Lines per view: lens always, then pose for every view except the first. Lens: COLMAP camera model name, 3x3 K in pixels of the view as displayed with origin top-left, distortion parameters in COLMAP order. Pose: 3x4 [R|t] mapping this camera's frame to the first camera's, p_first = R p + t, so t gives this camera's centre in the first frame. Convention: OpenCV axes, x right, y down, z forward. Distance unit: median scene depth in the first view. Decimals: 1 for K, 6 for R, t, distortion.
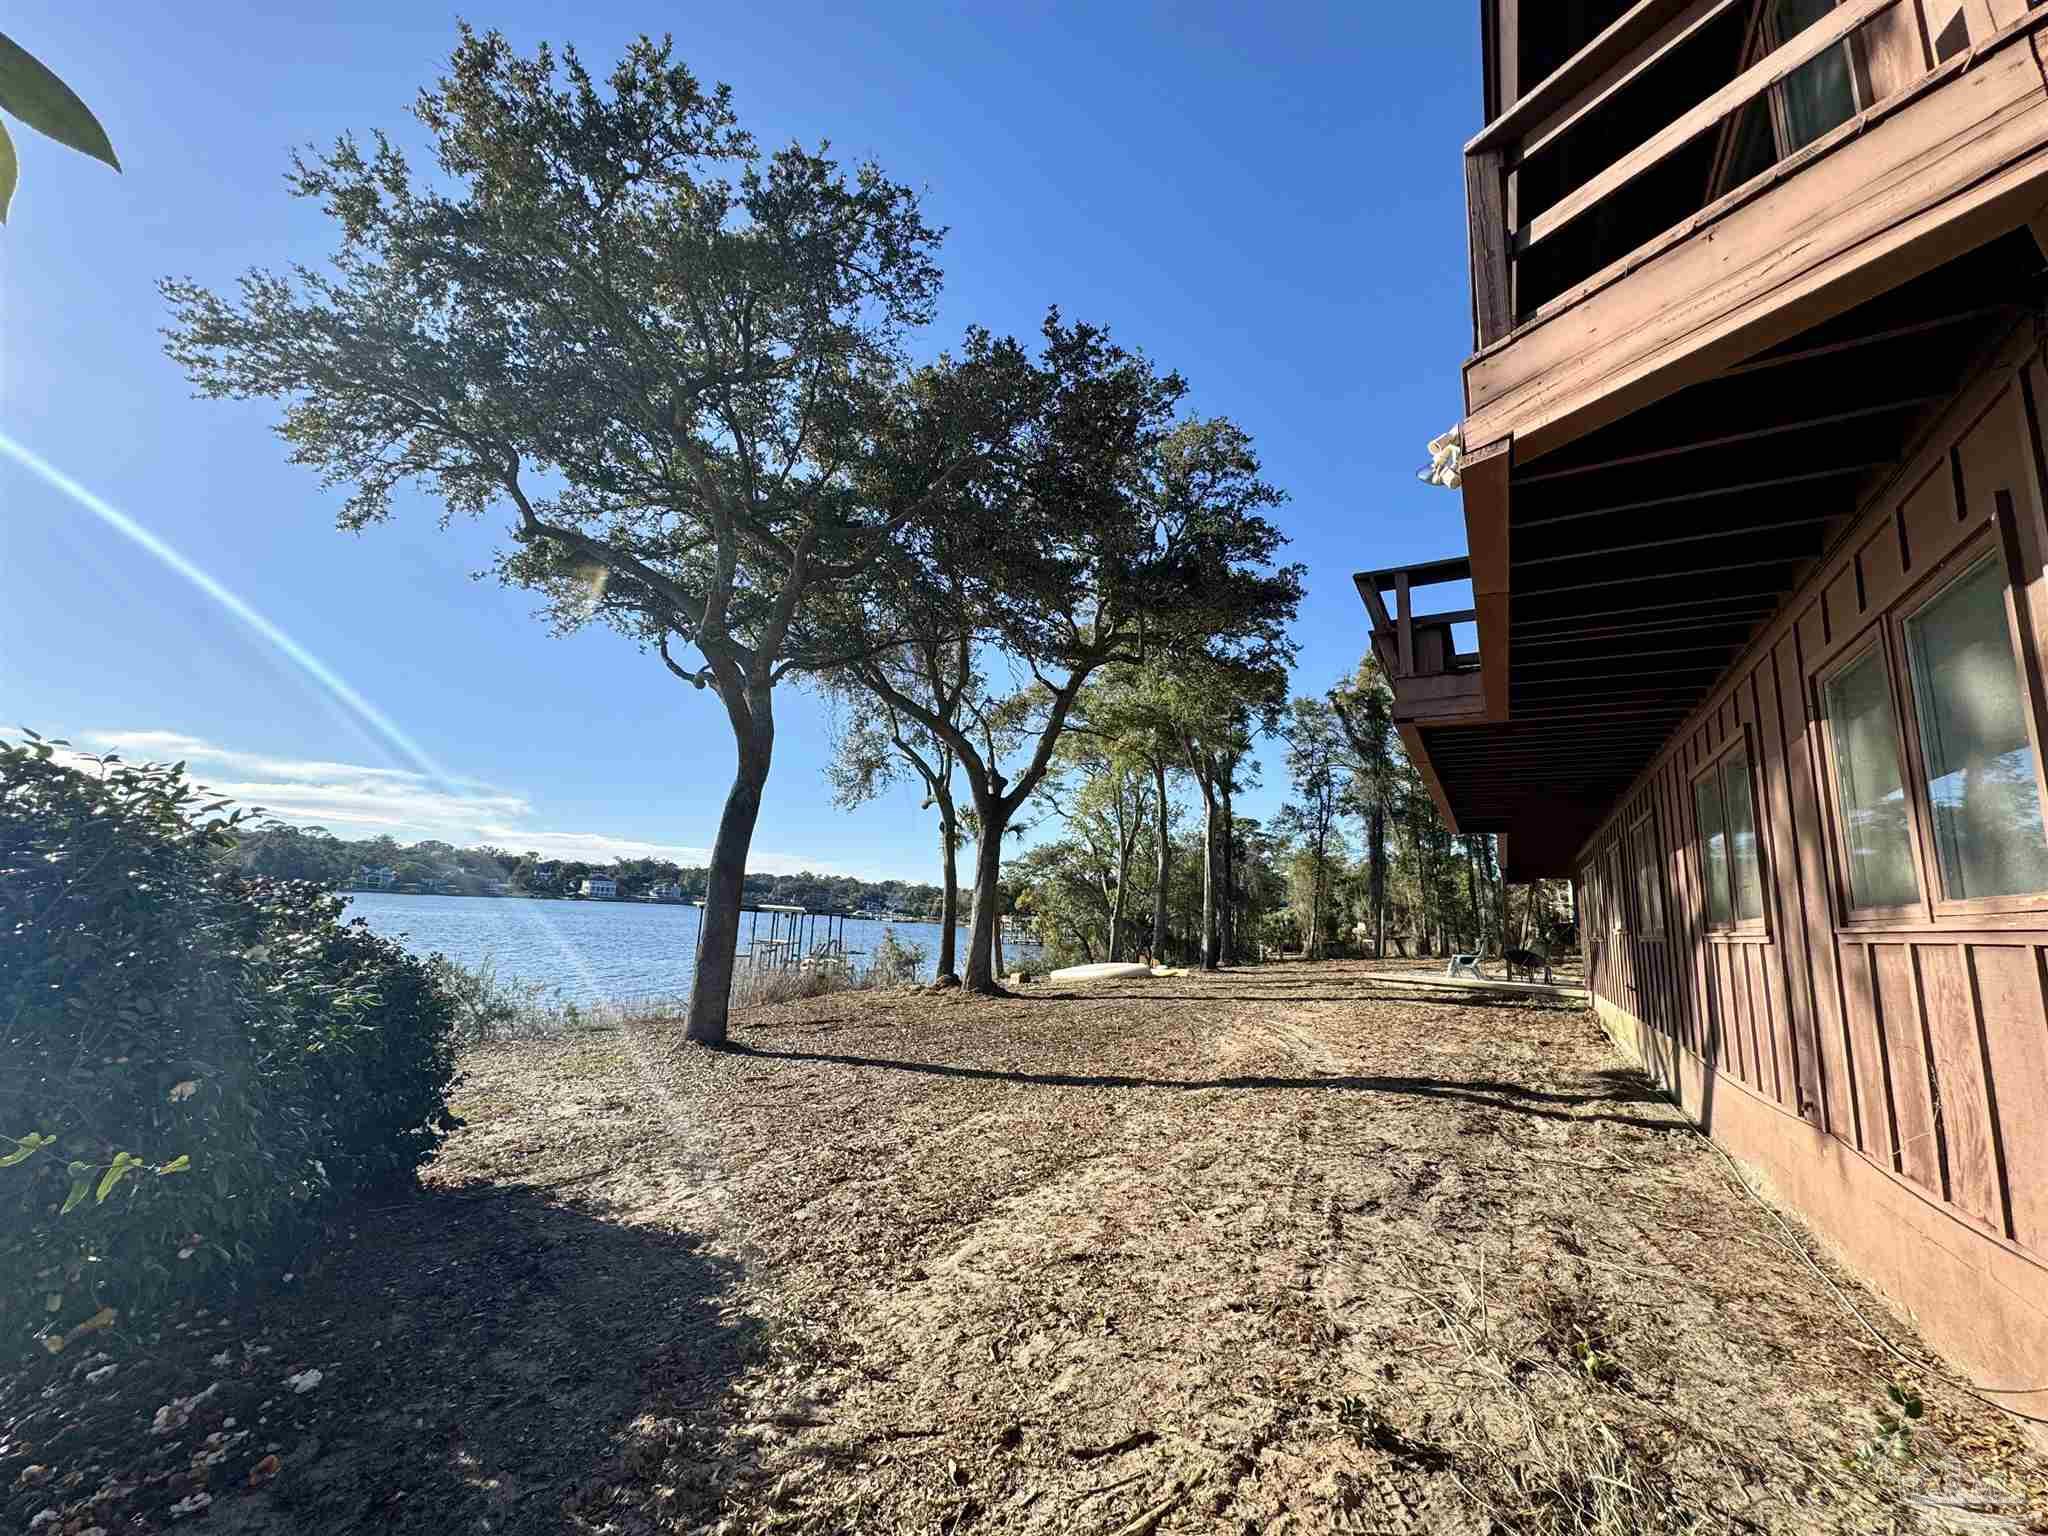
lens RADIAL K [[813.0, 0, 1032.2], [0, 813.0, 771.3], [0, 0, 1]] dist [0.001194, -0.000137]
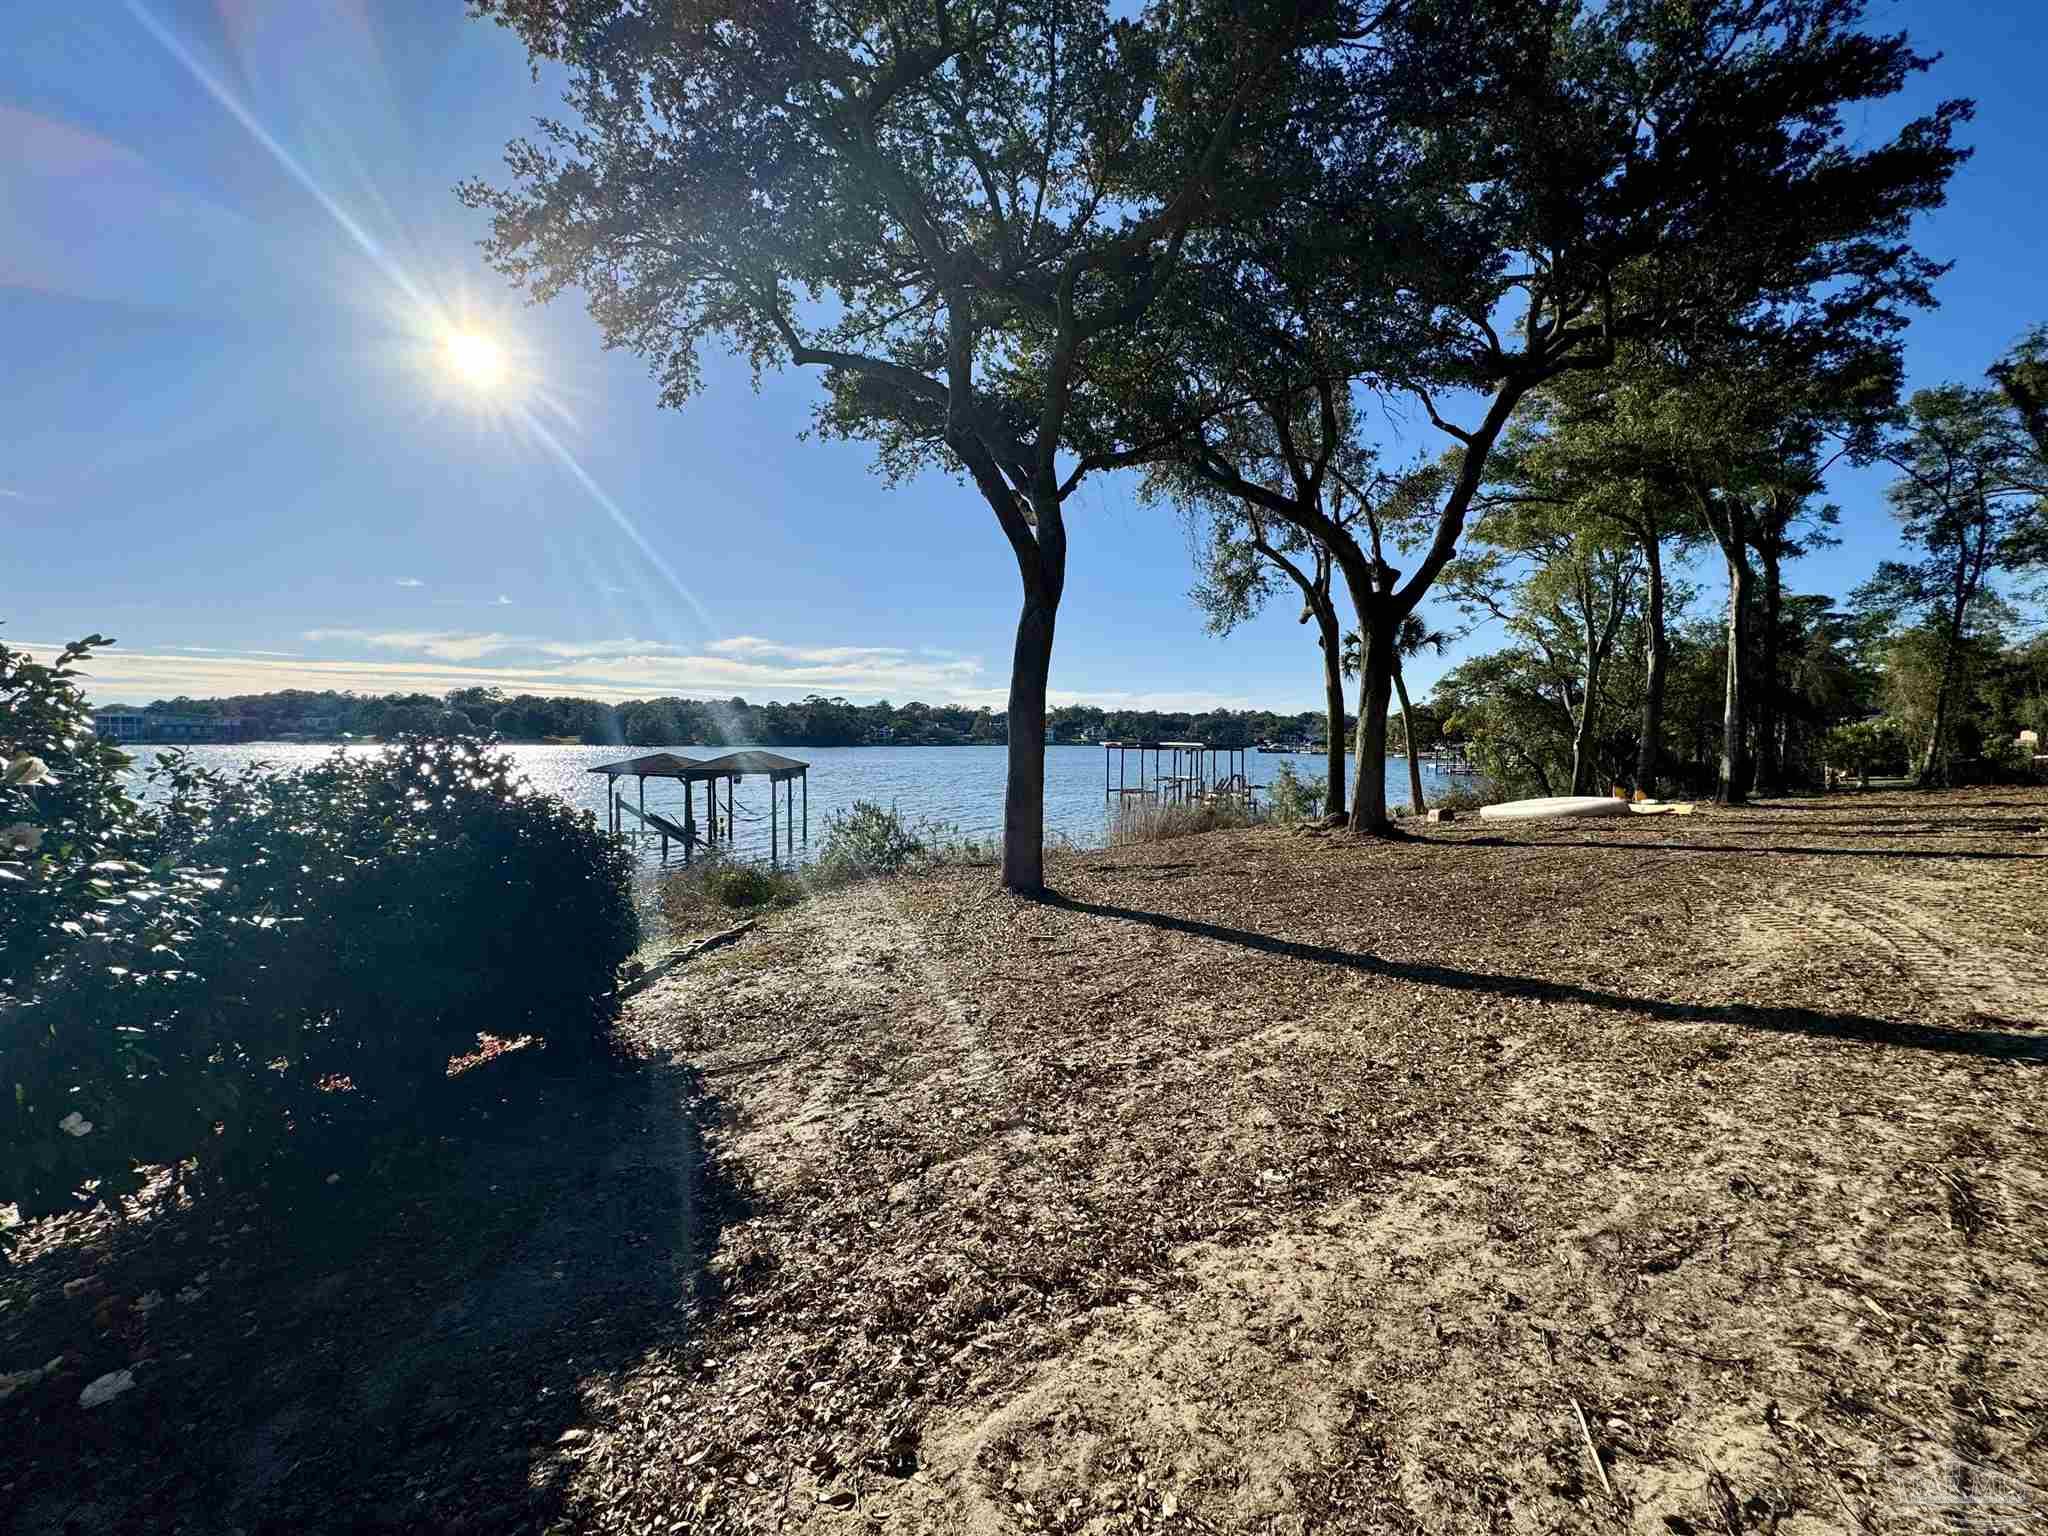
lens RADIAL K [[813.0, 0, 1025.6], [0, 813.0, 772.4], [0, 0, 1]] dist [0.001194, -0.000137]
pose [[0.872979, -0.024466, -0.487144, 0.029285], [0.121906, 0.977989, 0.169340, 0.021796], [0.472279, -0.207216, 0.856746, 0.112921]]
